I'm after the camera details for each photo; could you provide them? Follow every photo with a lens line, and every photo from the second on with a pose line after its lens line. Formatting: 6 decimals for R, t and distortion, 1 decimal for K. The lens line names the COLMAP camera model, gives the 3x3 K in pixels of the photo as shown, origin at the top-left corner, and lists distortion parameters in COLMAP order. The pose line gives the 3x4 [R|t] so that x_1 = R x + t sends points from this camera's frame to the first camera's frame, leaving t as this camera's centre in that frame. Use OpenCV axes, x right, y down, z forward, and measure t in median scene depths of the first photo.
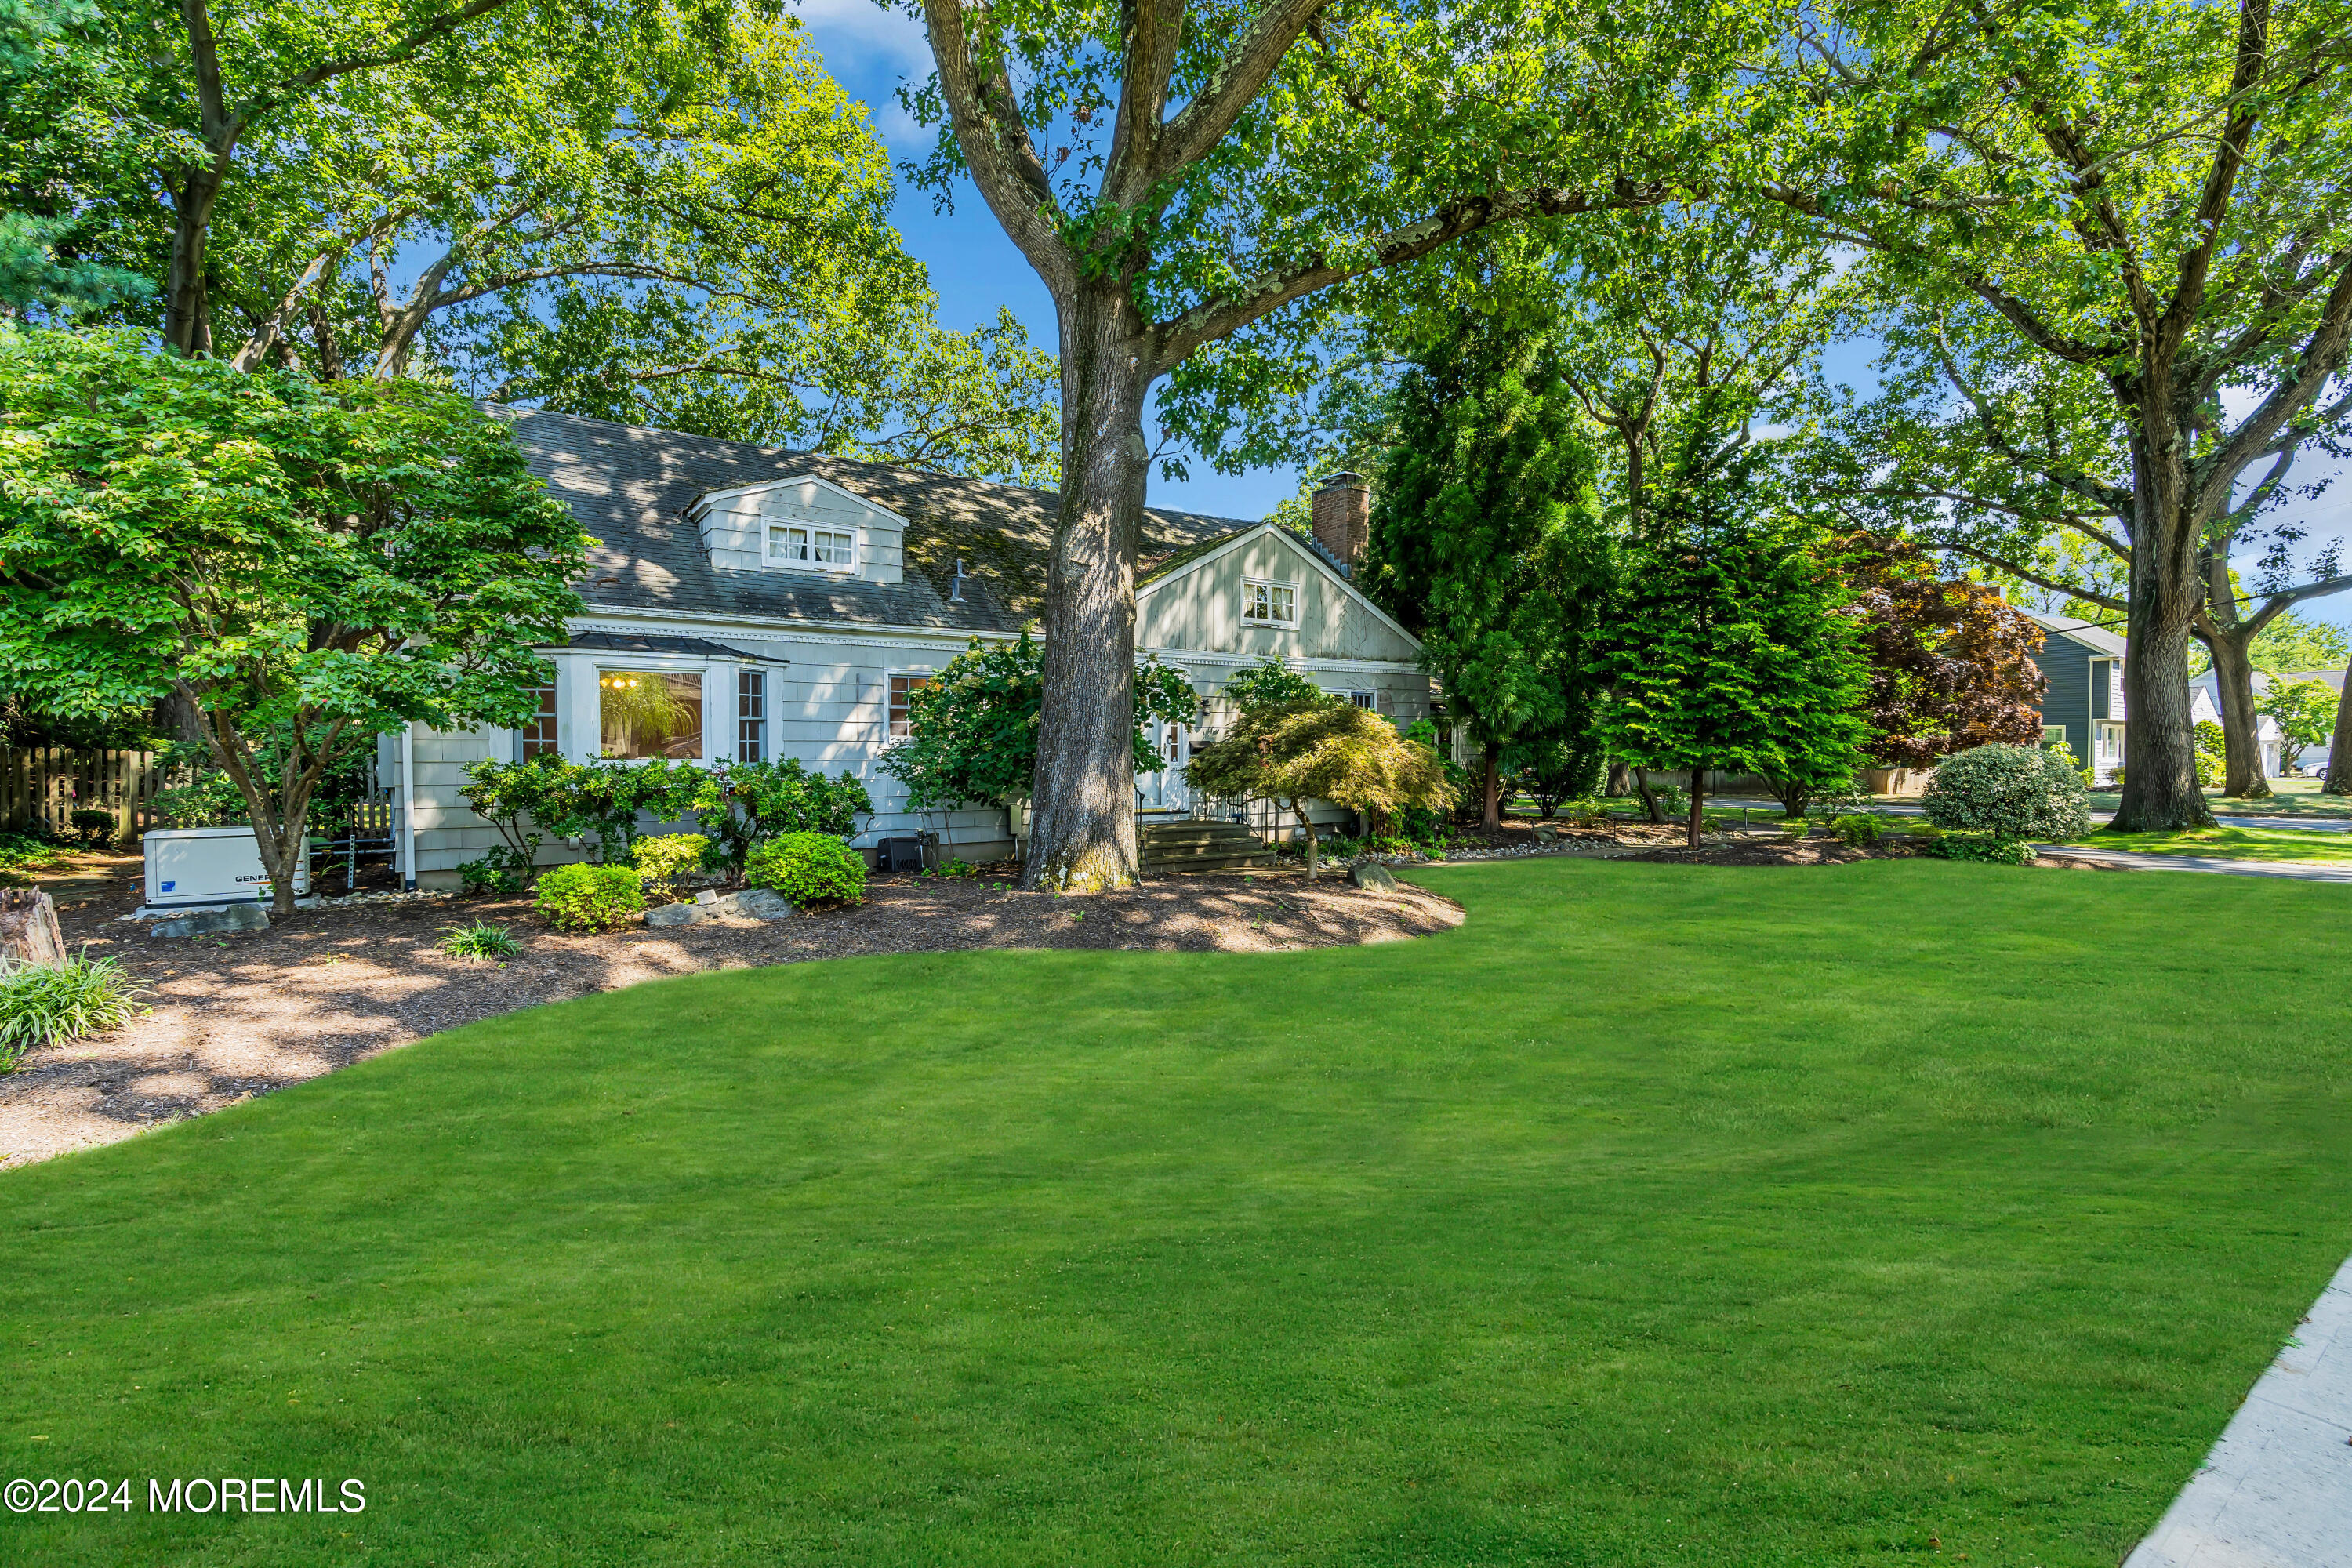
lens RADIAL K [[1070.3, 0, 1180.0], [0, 1070.3, 760.2], [0, 0, 1]] dist [-0.008319, 0.001140]
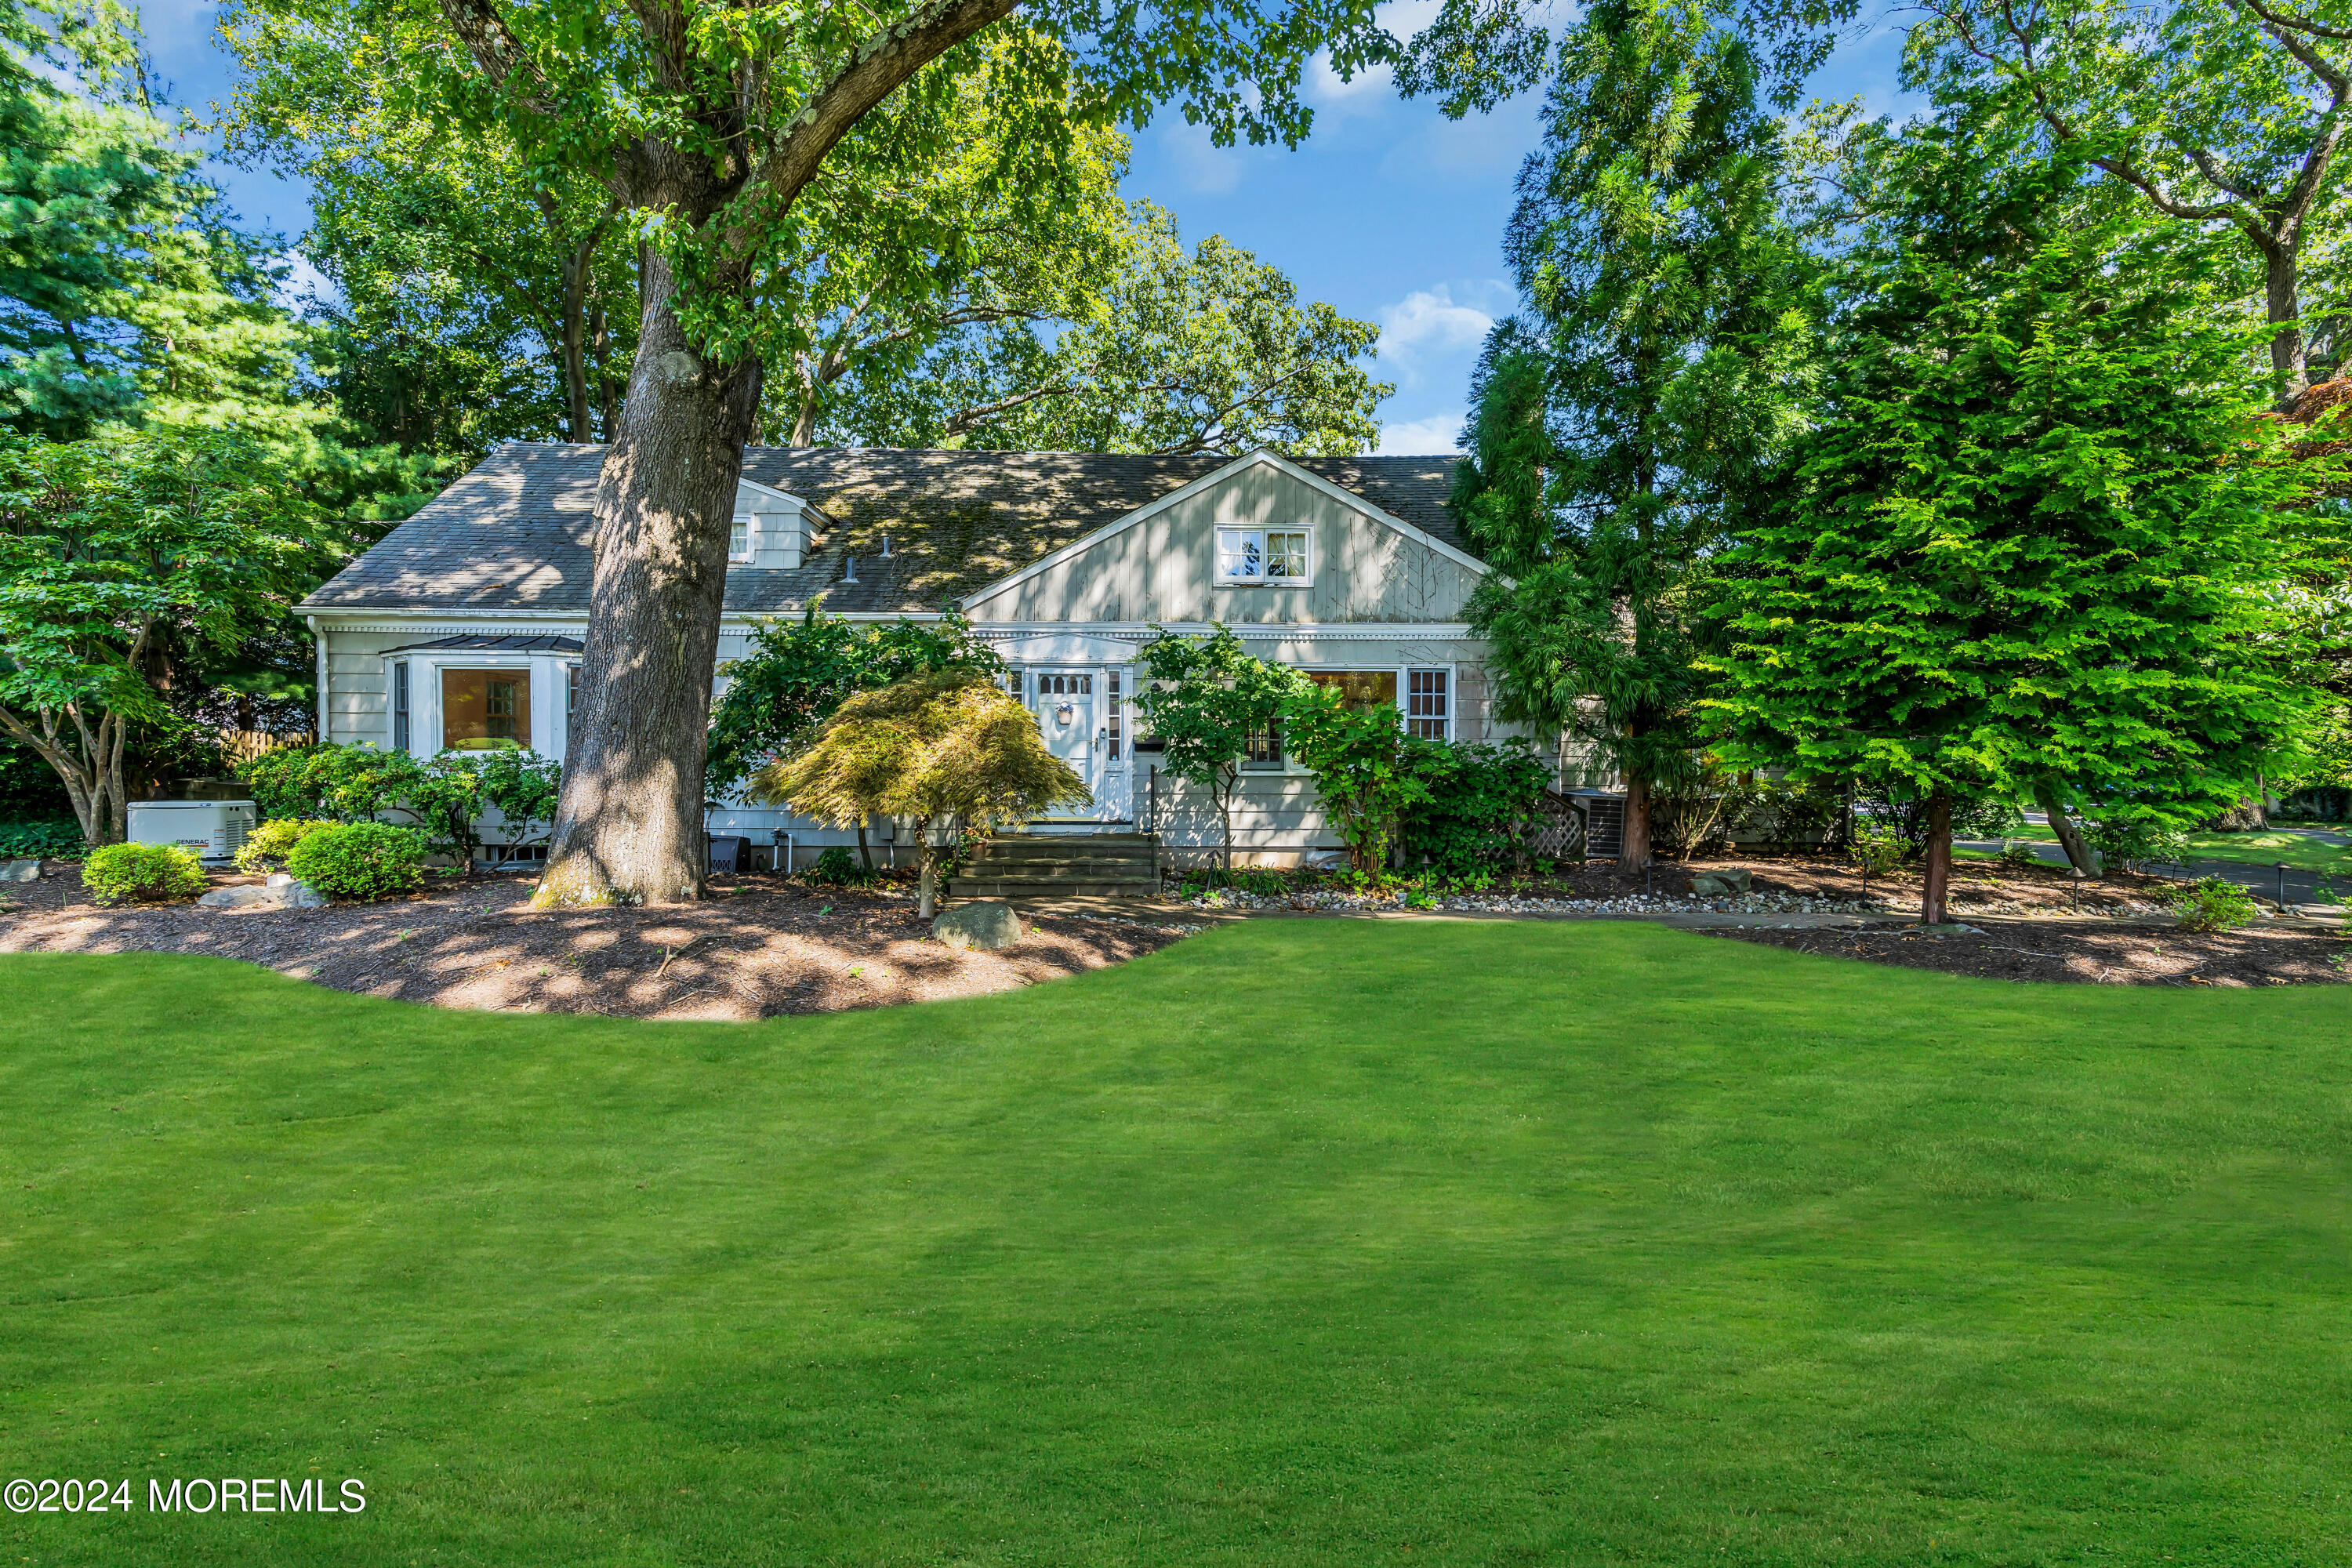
lens RADIAL K [[1070.3, 0, 1180.0], [0, 1070.3, 760.2], [0, 0, 1]] dist [-0.008319, 0.001140]
pose [[0.864631, 0.003163, -0.502397, 0.446323], [-0.003880, 0.999992, -0.000382, 0.001153], [0.502392, 0.002279, 0.864637, 0.322528]]
